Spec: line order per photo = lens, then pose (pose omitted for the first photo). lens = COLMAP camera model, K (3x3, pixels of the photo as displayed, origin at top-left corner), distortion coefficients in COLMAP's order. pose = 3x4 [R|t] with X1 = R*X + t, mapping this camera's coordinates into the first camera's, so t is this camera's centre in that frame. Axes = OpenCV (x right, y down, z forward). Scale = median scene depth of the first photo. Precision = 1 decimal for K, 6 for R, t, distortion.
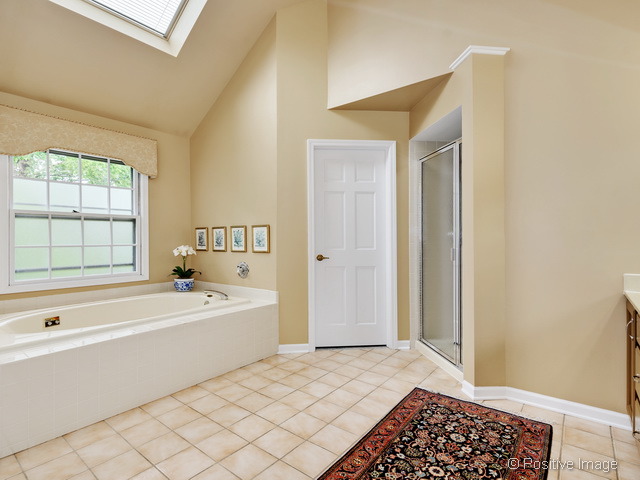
lens RADIAL K [[331.3, 0, 319.9], [0, 331.3, 239.4], [0, 0, 1]] dist [0.000007, -0.000957]
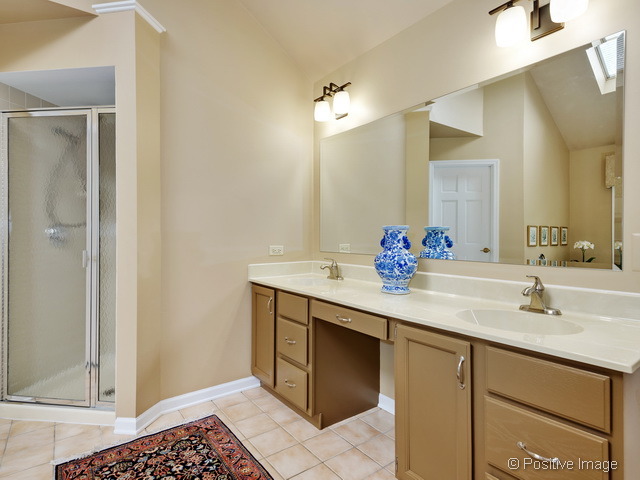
lens RADIAL K [[349.7, 0, 319.9], [0, 349.7, 238.2], [0, 0, 1]] dist [-0.000177, 0.000799]
pose [[0.257749, 0.012128, 0.966136, -0.268290], [0.012596, 0.999794, -0.015911, 0.025608], [-0.966130, 0.016271, 0.257543, 0.360722]]
